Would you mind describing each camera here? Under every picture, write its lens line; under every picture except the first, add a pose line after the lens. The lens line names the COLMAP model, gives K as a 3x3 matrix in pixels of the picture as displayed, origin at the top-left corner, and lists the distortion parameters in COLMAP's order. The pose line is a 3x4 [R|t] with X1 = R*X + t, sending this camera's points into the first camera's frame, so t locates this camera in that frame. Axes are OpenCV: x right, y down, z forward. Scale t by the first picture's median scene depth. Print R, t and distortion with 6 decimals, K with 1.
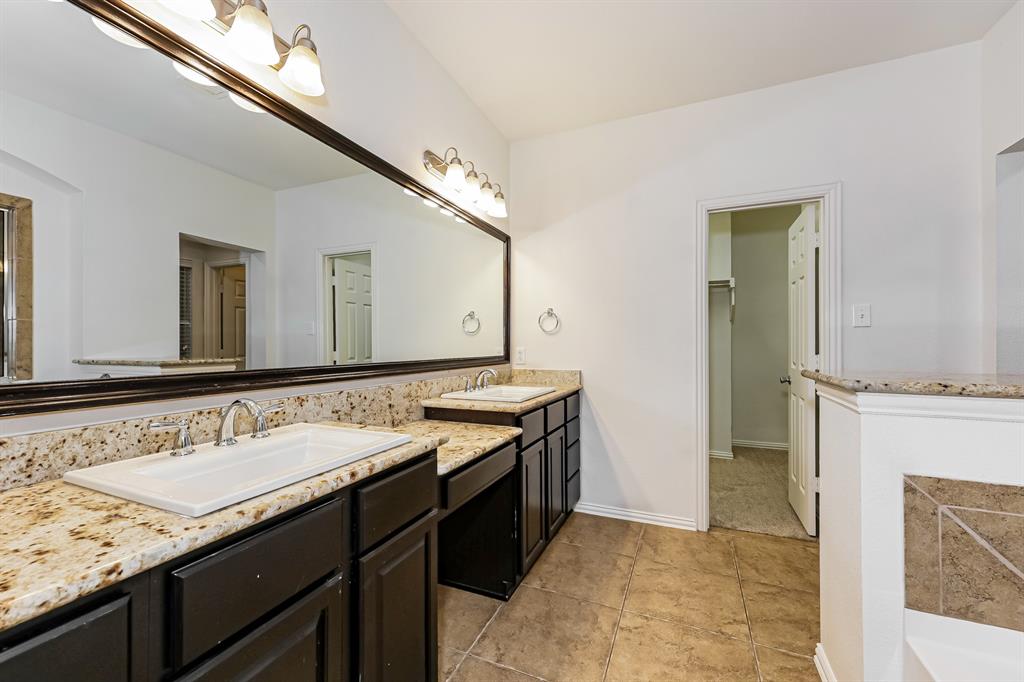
lens RADIAL K [[409.8, 0, 513.5], [0, 409.8, 339.9], [0, 0, 1]] dist [0.004201, -0.000241]
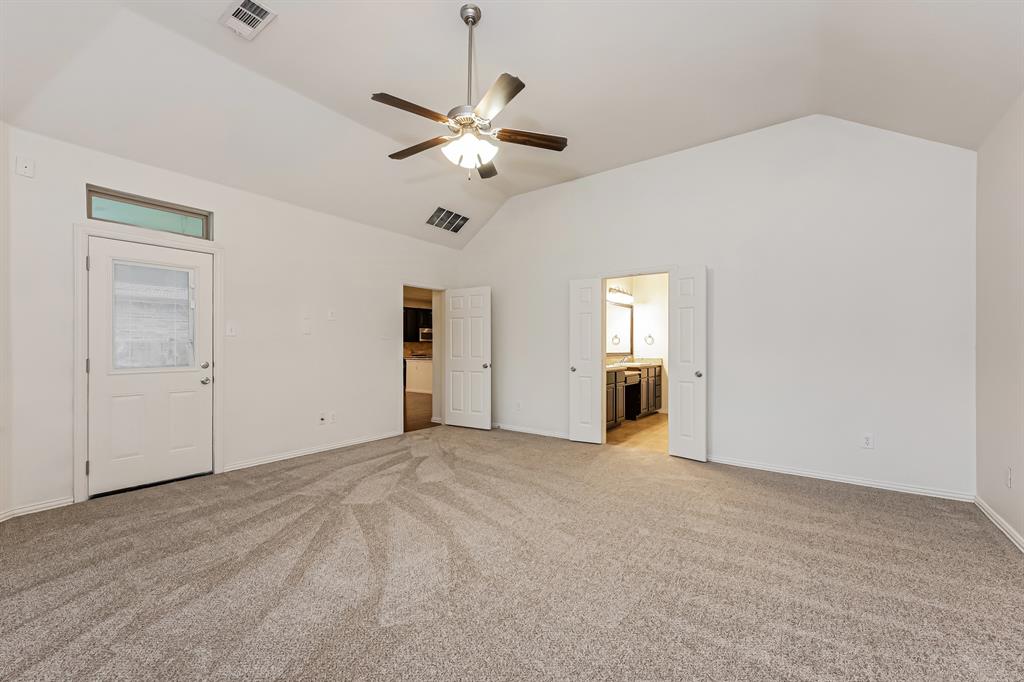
lens RADIAL K [[409.5, 0, 504.2], [0, 409.5, 345.8], [0, 0, 1]] dist [0.003997, 0.000407]
pose [[0.970638, 0.007806, -0.240419, -0.234310], [-0.006847, 0.999965, 0.004824, -0.015095], [0.240449, -0.003036, 0.970657, -2.267070]]
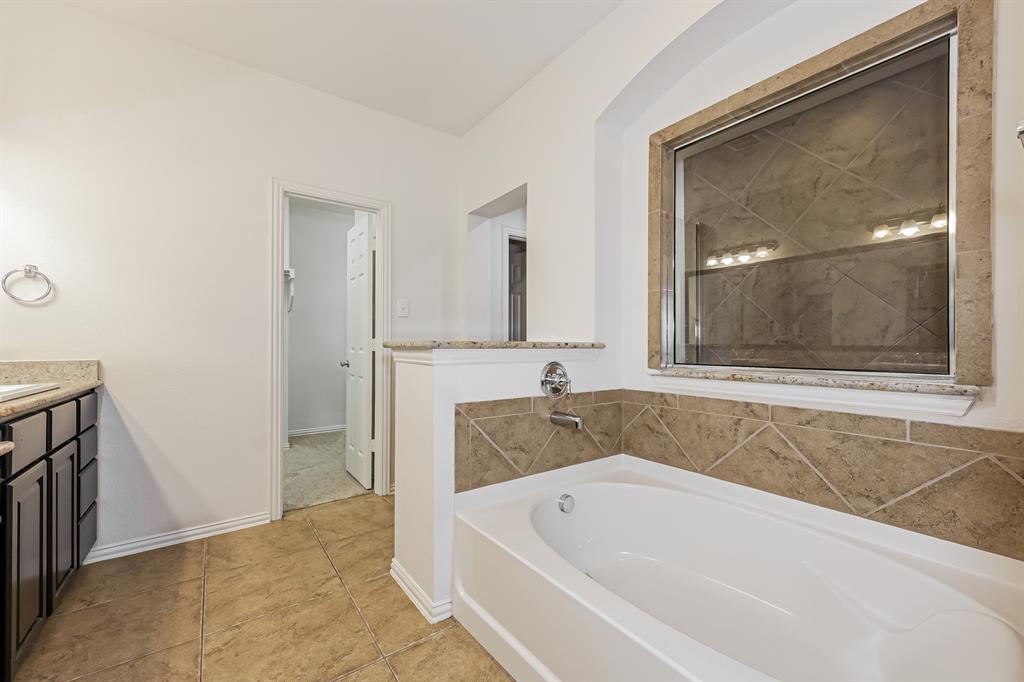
lens RADIAL K [[409.8, 0, 508.9], [0, 409.8, 344.6], [0, 0, 1]] dist [0.004201, -0.000241]
pose [[0.502145, 0.004464, 0.864772, -0.118358], [-0.004469, 0.999987, -0.002566, 0.058734], [-0.864772, -0.002576, 0.502158, 0.045218]]
